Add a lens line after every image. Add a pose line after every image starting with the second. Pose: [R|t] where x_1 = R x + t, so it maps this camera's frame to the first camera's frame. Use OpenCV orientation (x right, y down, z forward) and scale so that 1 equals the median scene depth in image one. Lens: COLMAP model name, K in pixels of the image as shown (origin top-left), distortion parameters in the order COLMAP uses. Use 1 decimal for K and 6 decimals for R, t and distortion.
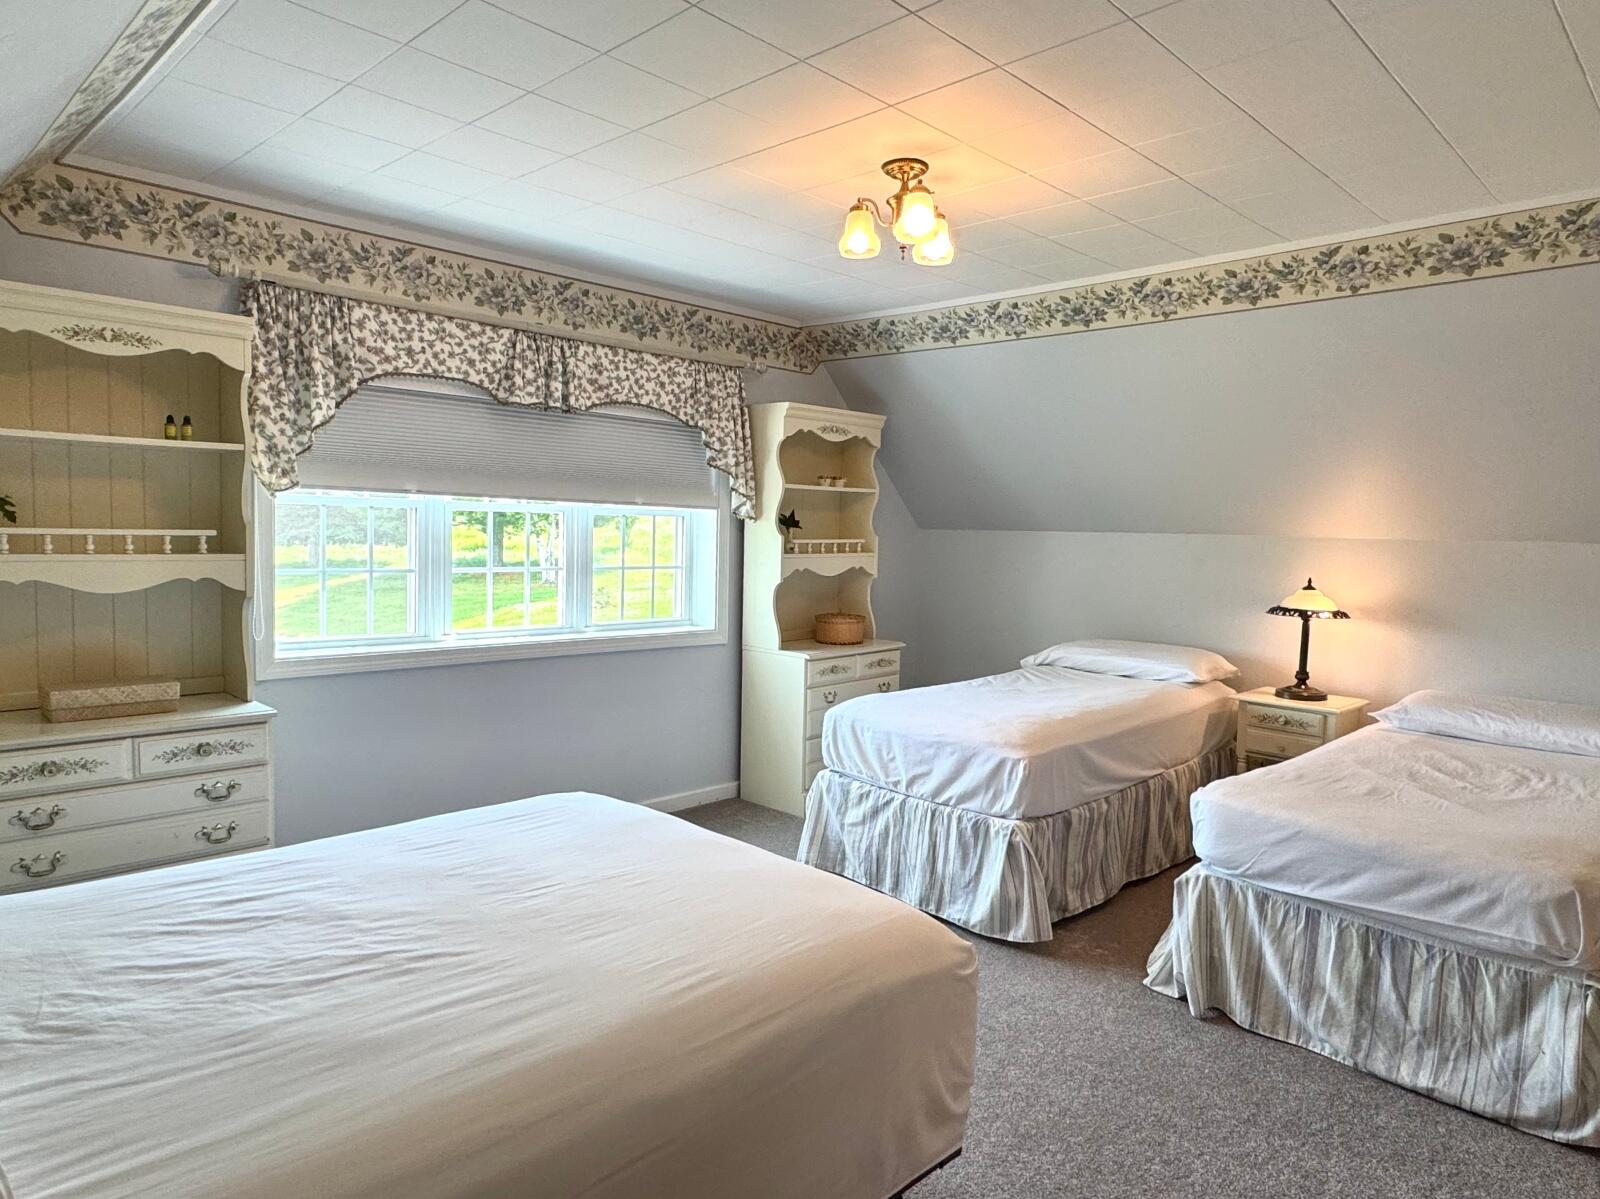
lens RADIAL K [[989.9, 0, 800.0], [0, 989.9, 599.5], [0, 0, 1]] dist [-0.017227, 0.028105]
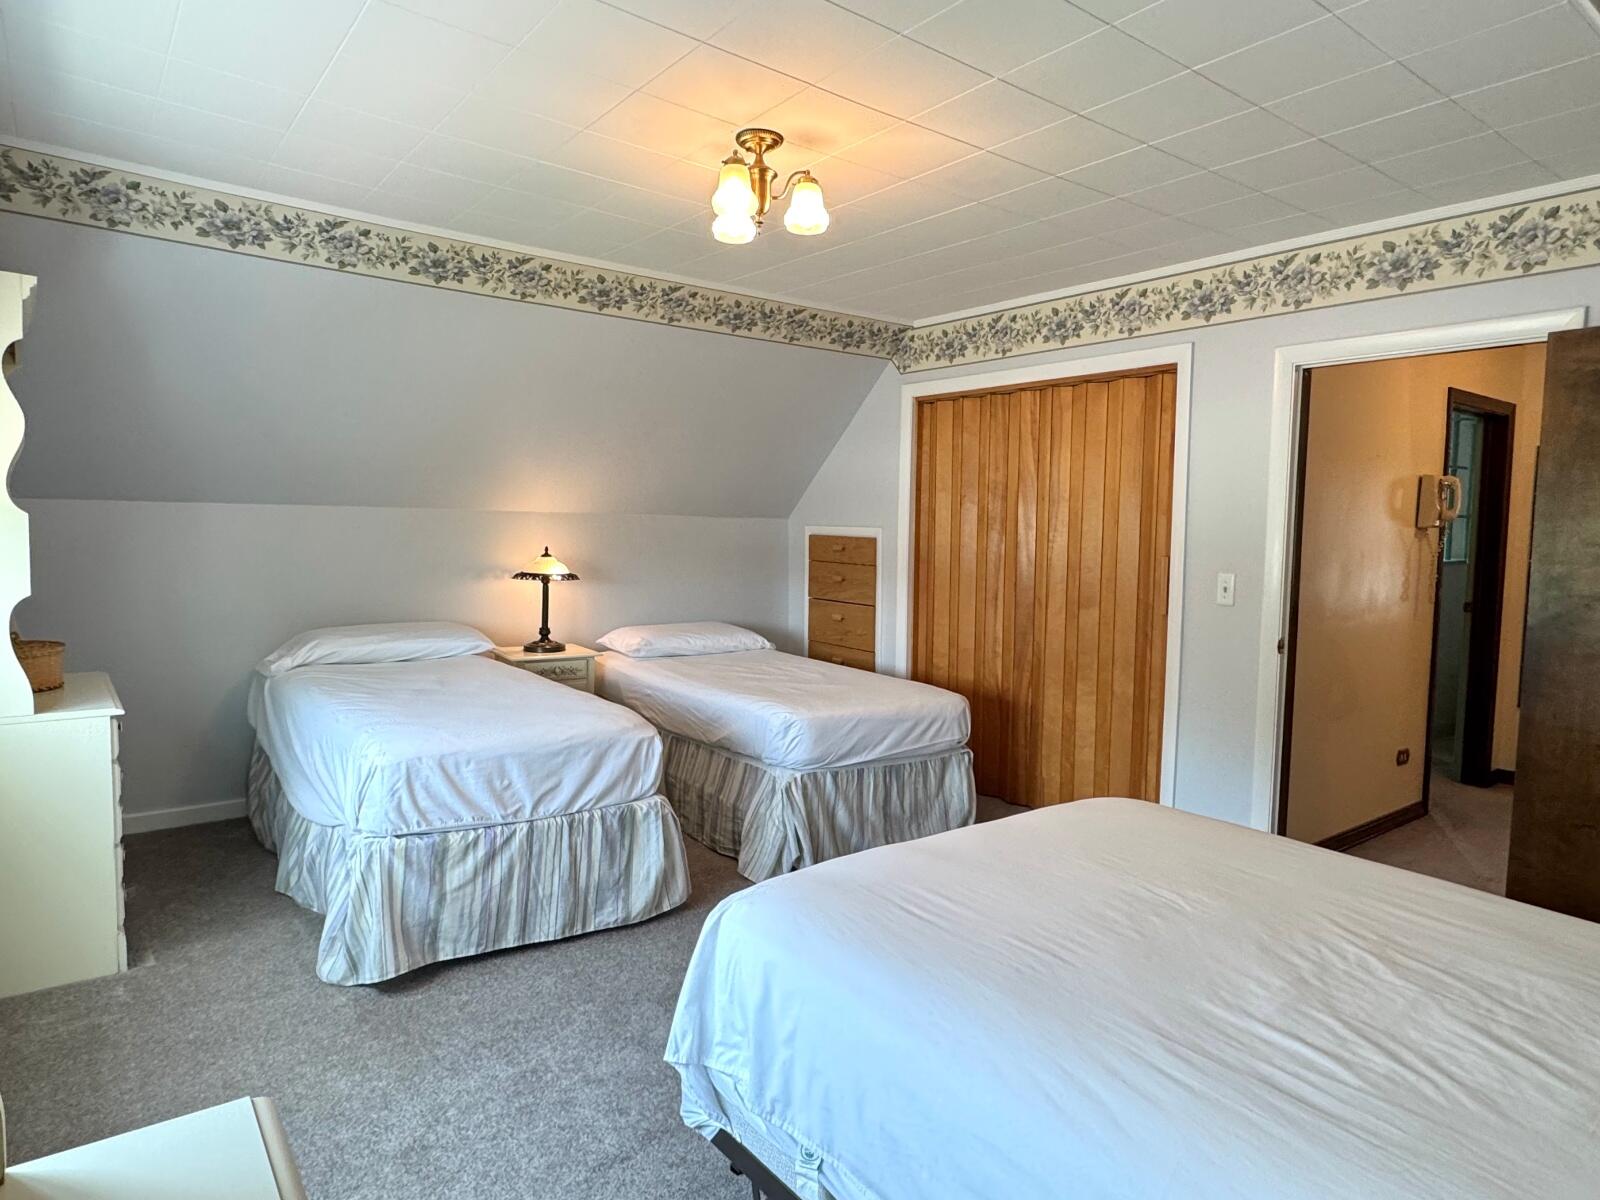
lens RADIAL K [[962.3, 0, 796.6], [0, 962.3, 593.1], [0, 0, 1]] dist [0.038807, 0.001794]
pose [[0.147578, -0.091814, 0.984780, -0.574718], [0.048706, 0.995148, 0.085482, -0.051217], [-0.987850, 0.035350, 0.151334, 0.548694]]
